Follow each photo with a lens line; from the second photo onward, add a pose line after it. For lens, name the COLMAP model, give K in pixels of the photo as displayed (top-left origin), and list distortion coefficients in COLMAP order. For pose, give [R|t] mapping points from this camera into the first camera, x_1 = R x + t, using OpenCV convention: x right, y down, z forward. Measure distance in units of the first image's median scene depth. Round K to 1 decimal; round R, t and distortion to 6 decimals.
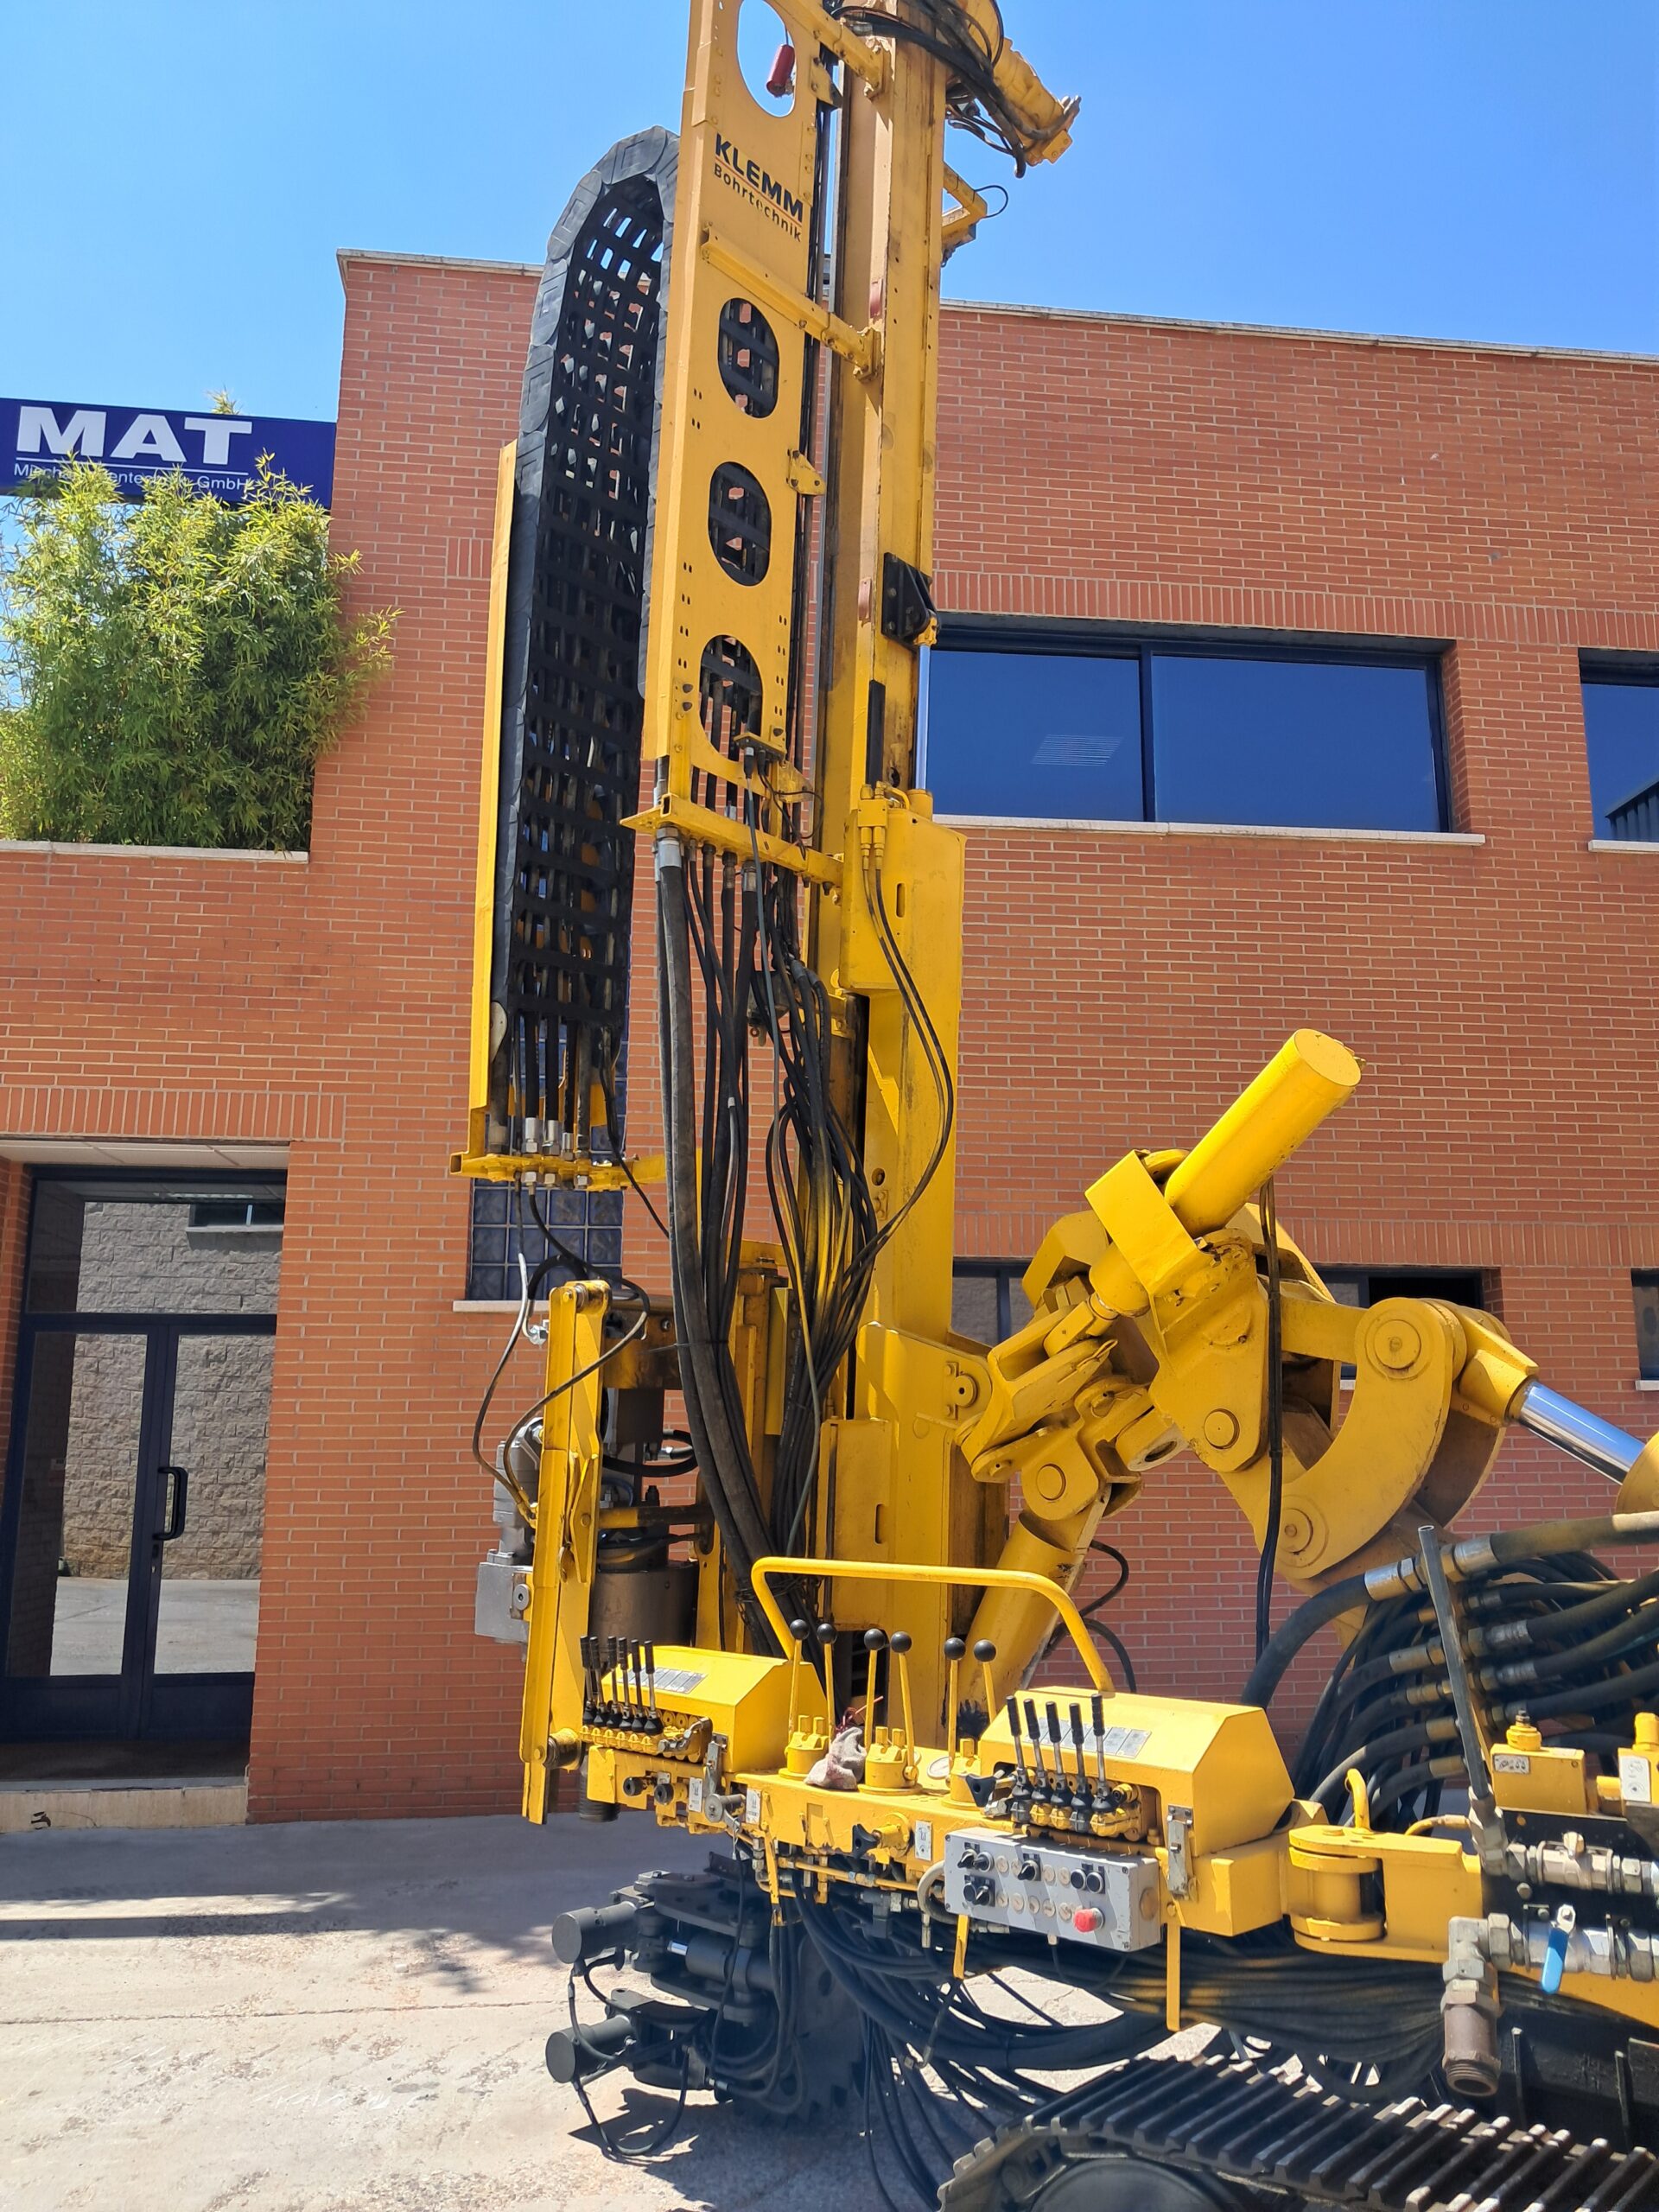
lens RADIAL K [[1763.2, 0, 842.3], [0, 1763.2, 1072.5], [0, 0, 1]] dist [0.012313, -0.016982]
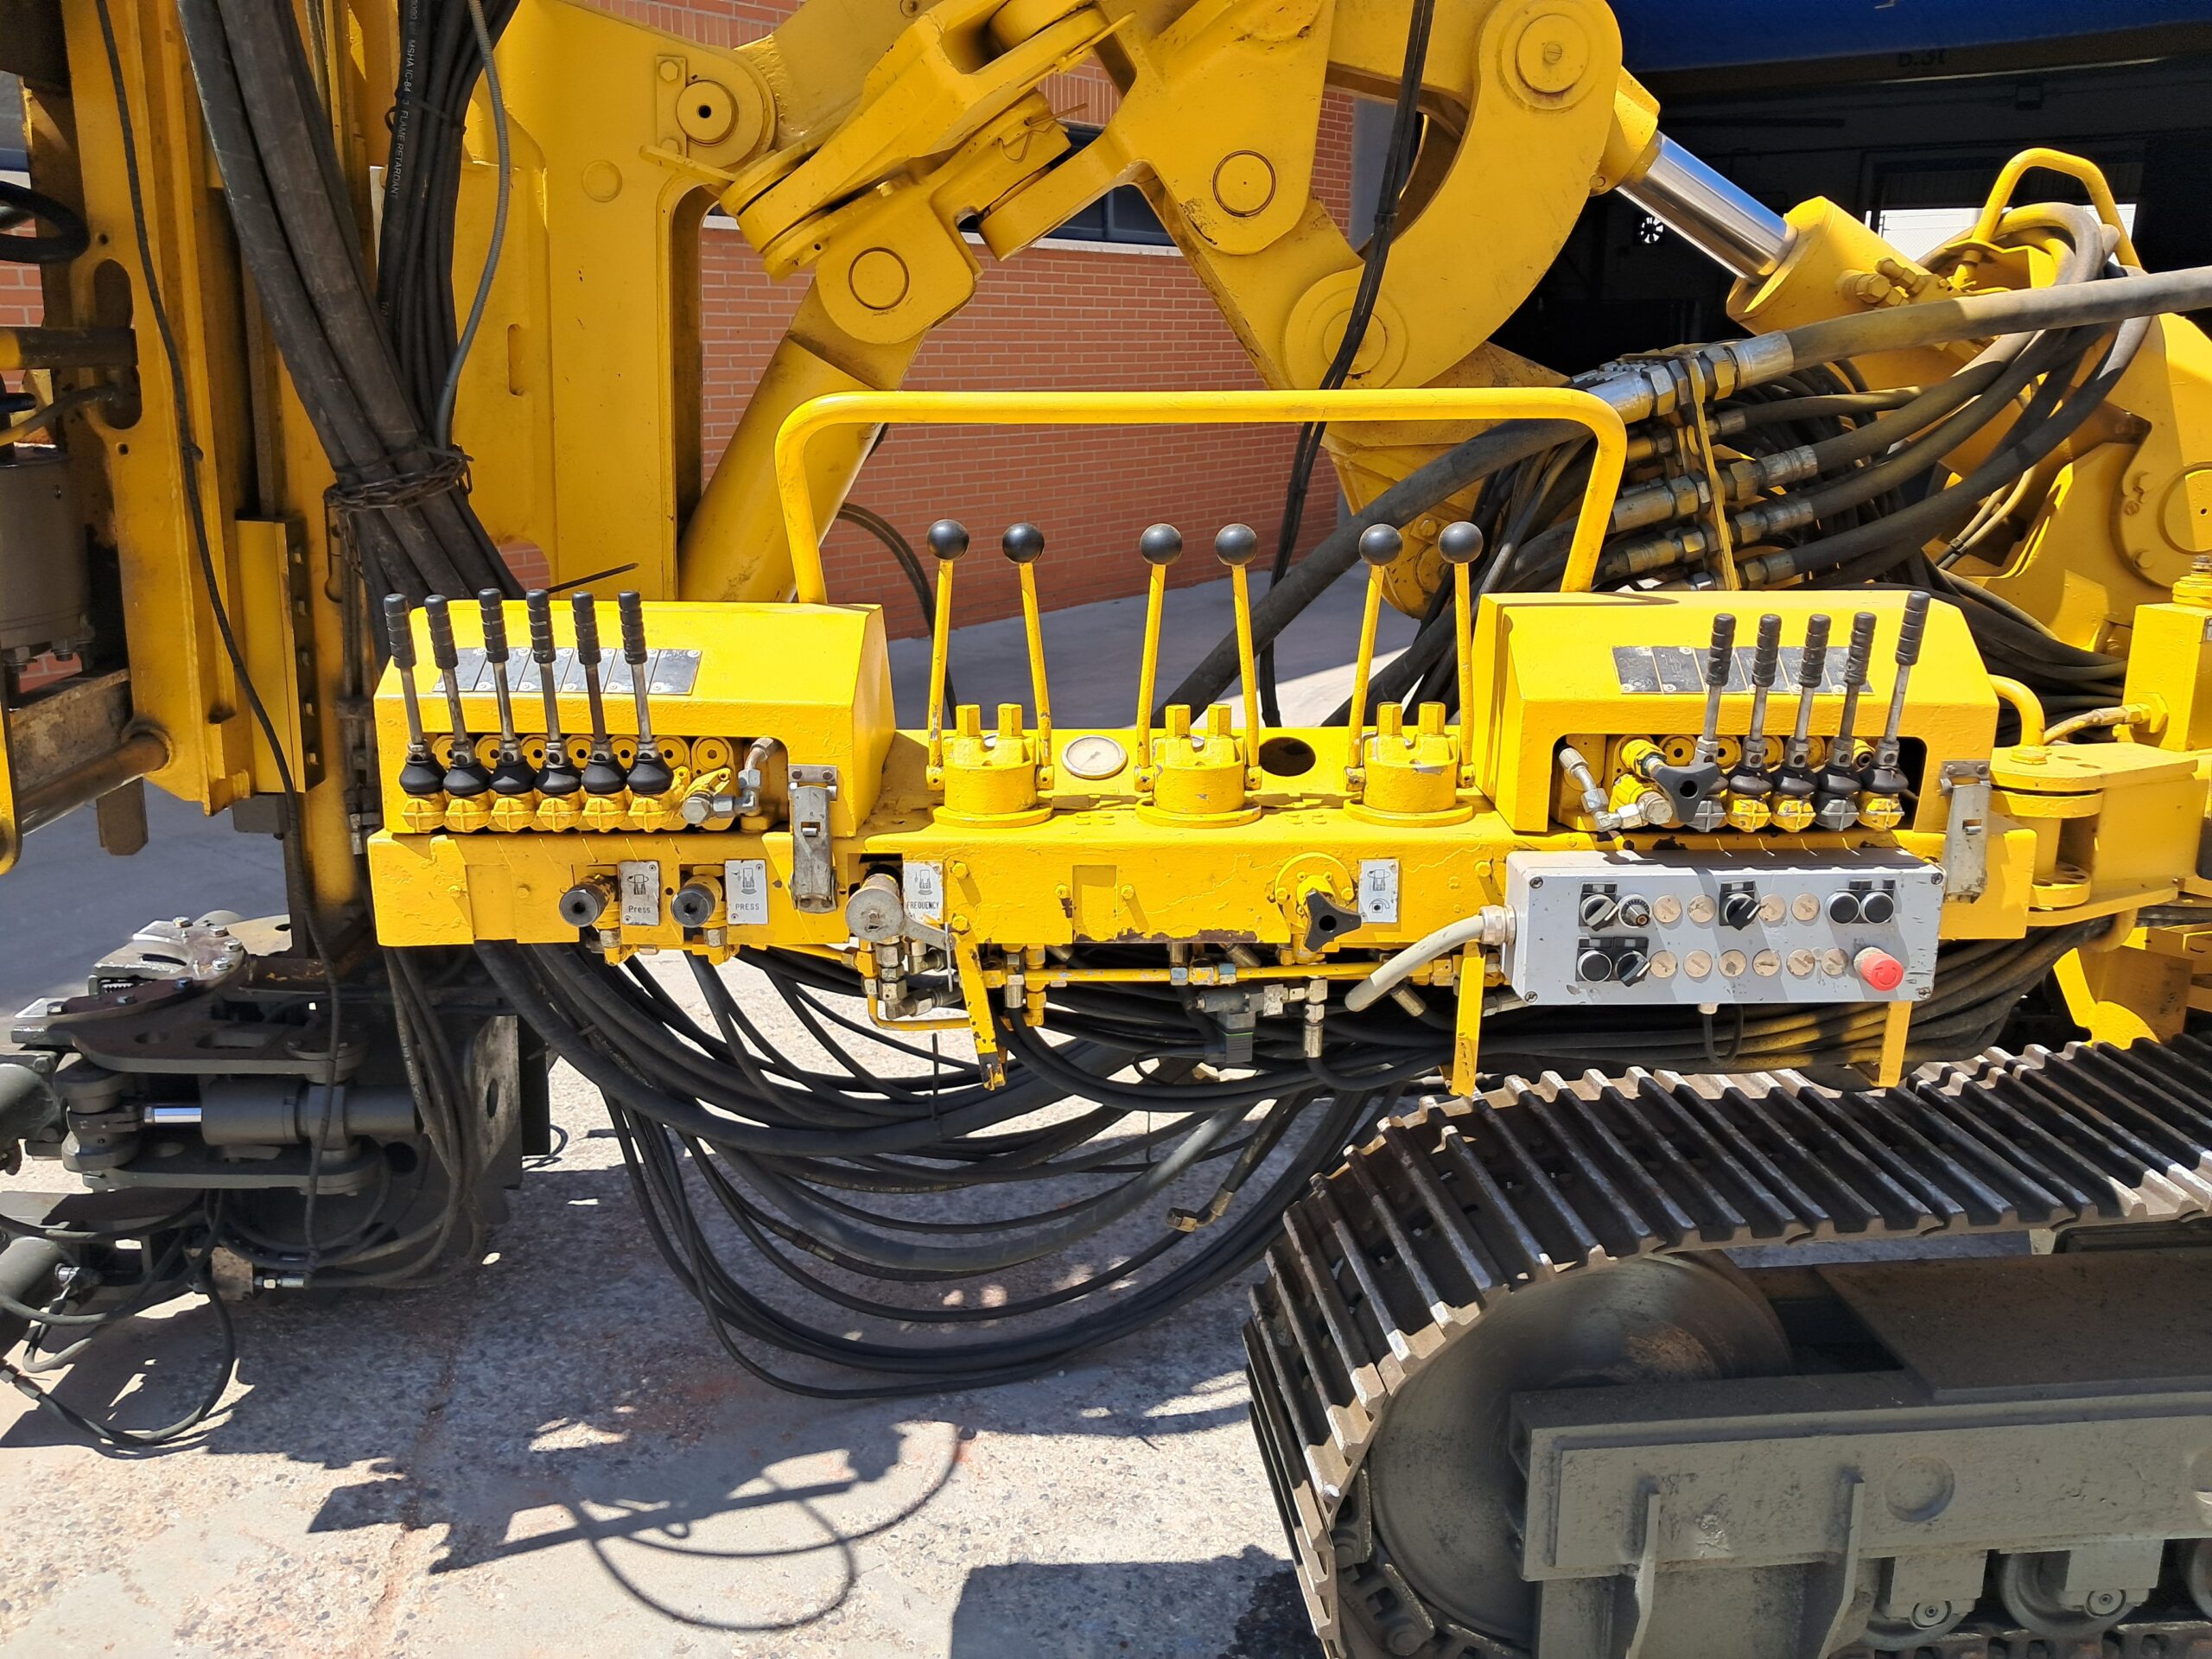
lens RADIAL K [[1763.2, 0, 1096.8], [0, 1763.2, 807.8], [0, 0, 1]] dist [0.012313, -0.016982]
pose [[0.721023, -0.178972, 0.669399, -0.255135], [-0.142001, 0.907398, 0.395556, 0.146472], [-0.678205, -0.380260, 0.628840, 0.504958]]
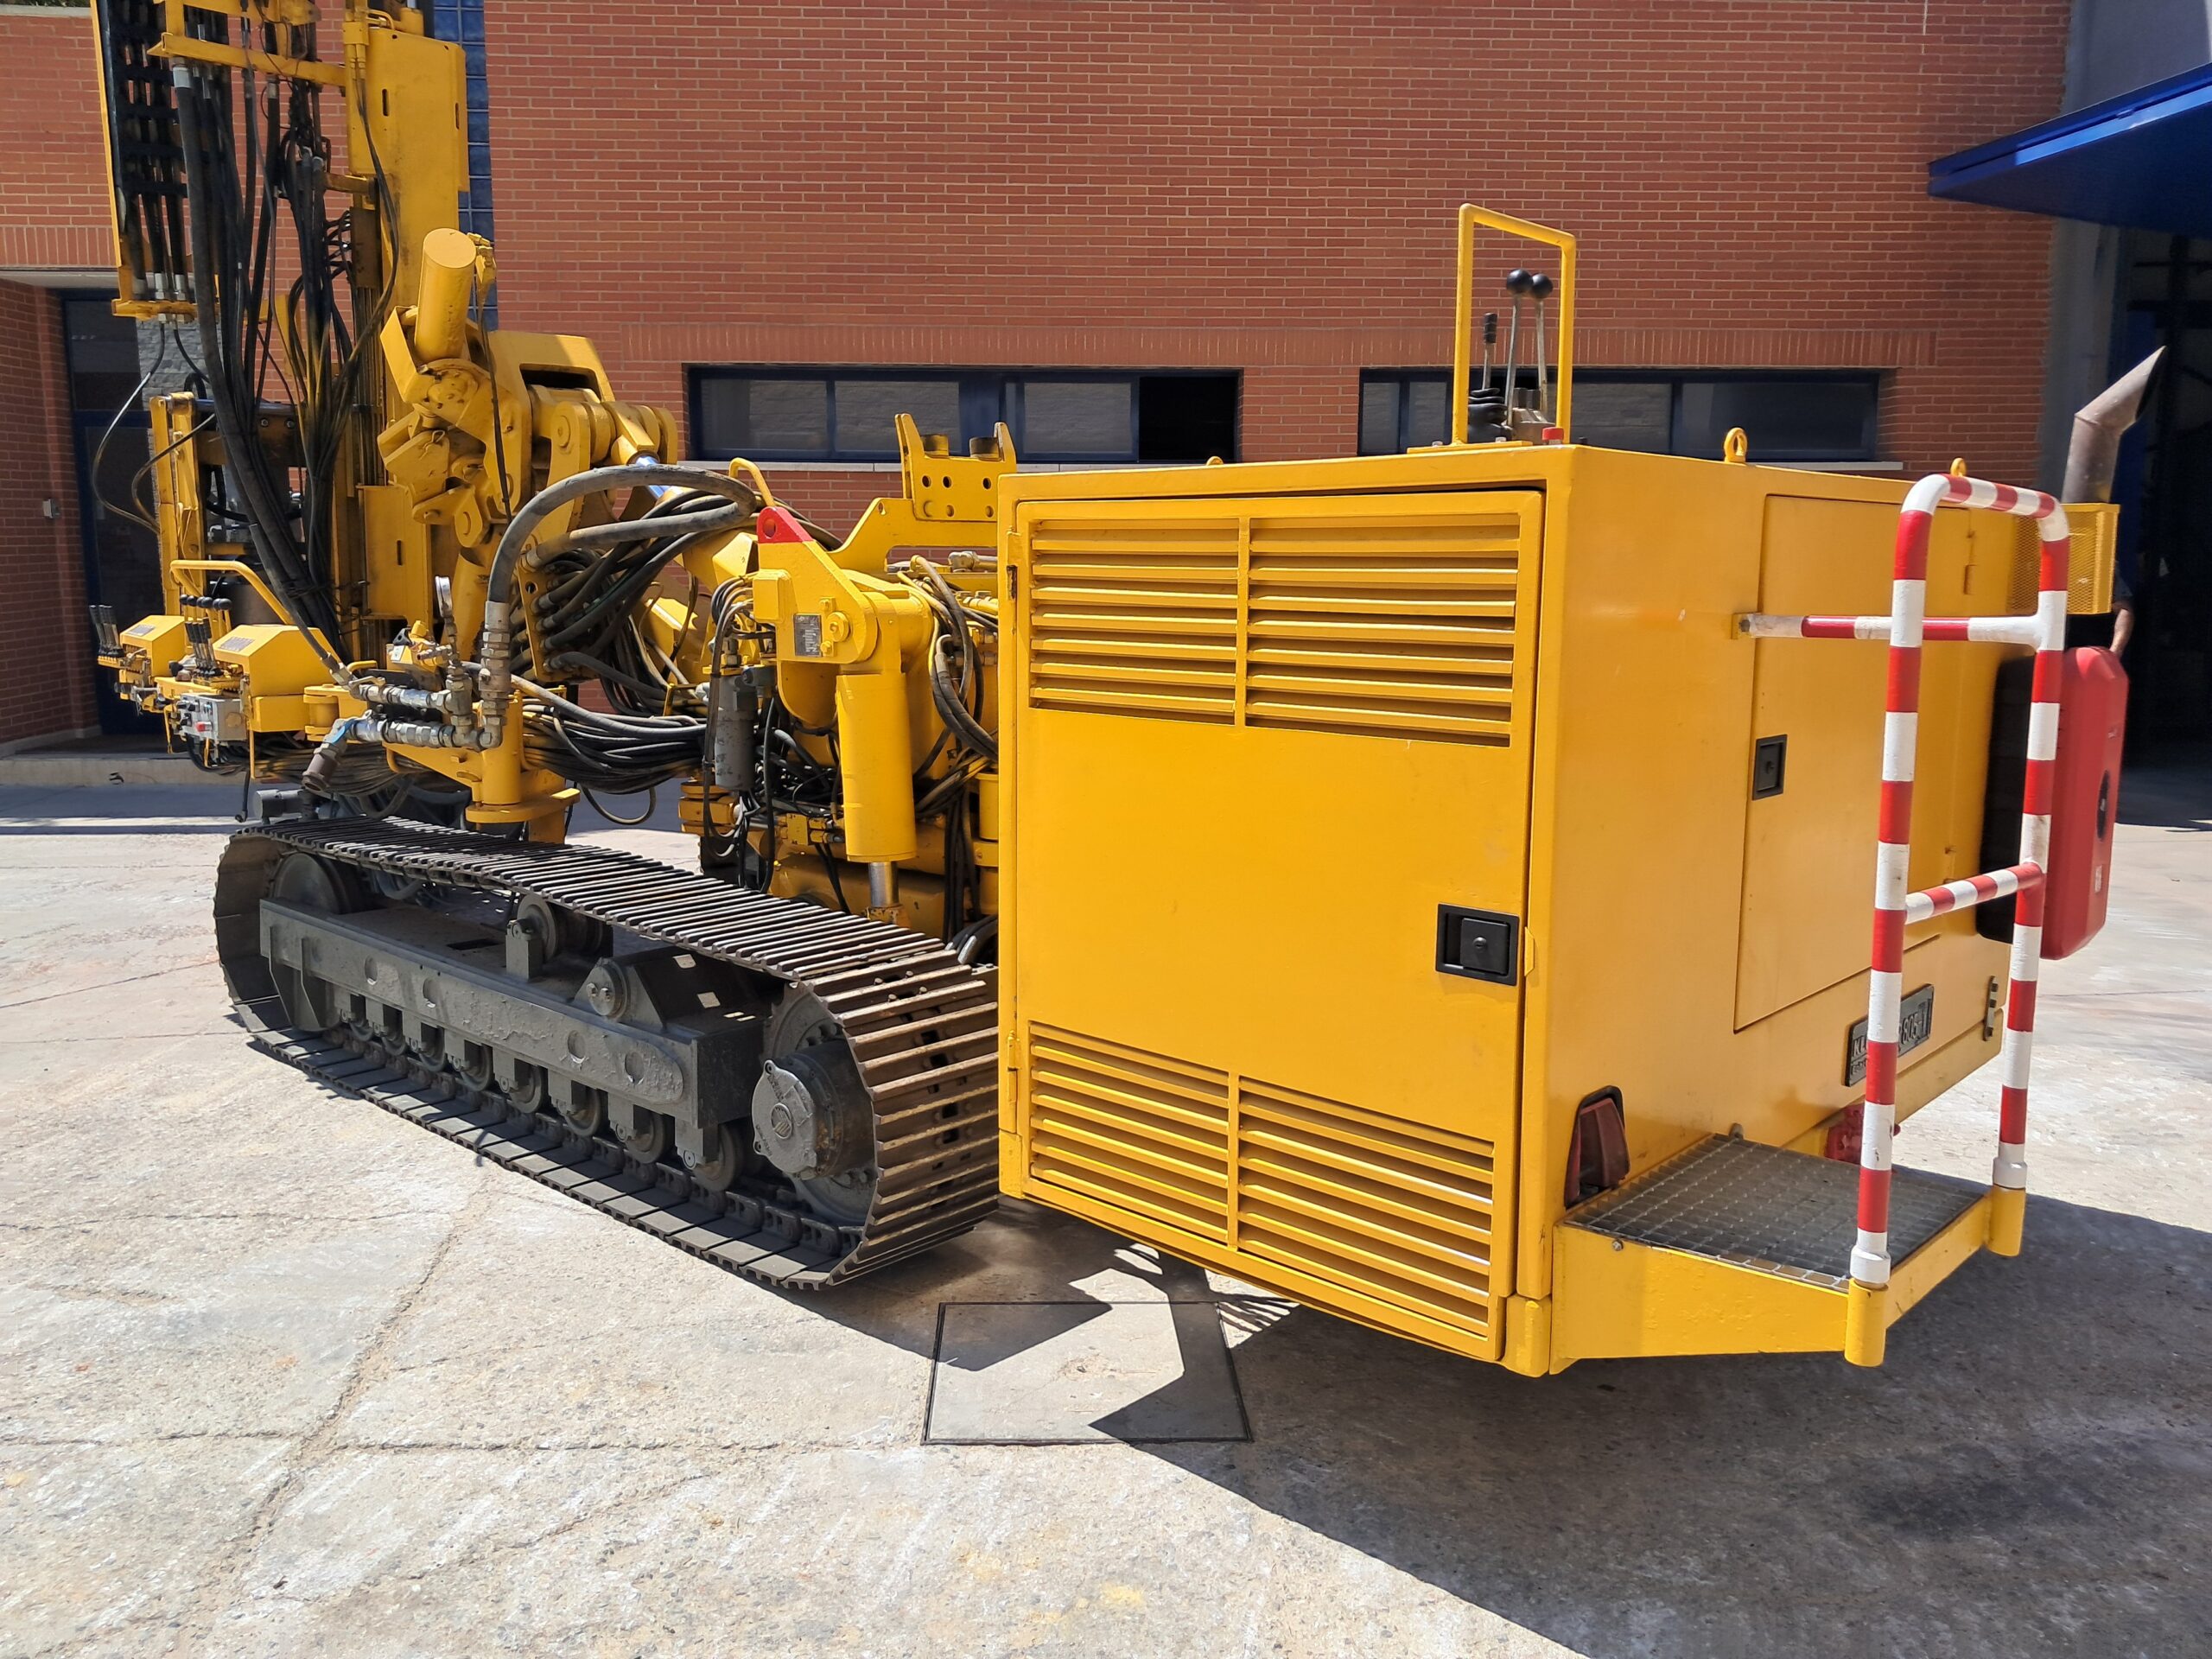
lens RADIAL K [[1763.2, 0, 1094.4], [0, 1763.2, 830.8], [0, 0, 1]] dist [0.012313, -0.016982]
pose [[0.997473, 0.011573, -0.070092, 0.775444], [0.014738, 0.931467, 0.363526, -0.071413], [0.069495, -0.363641, 0.928943, -0.494346]]
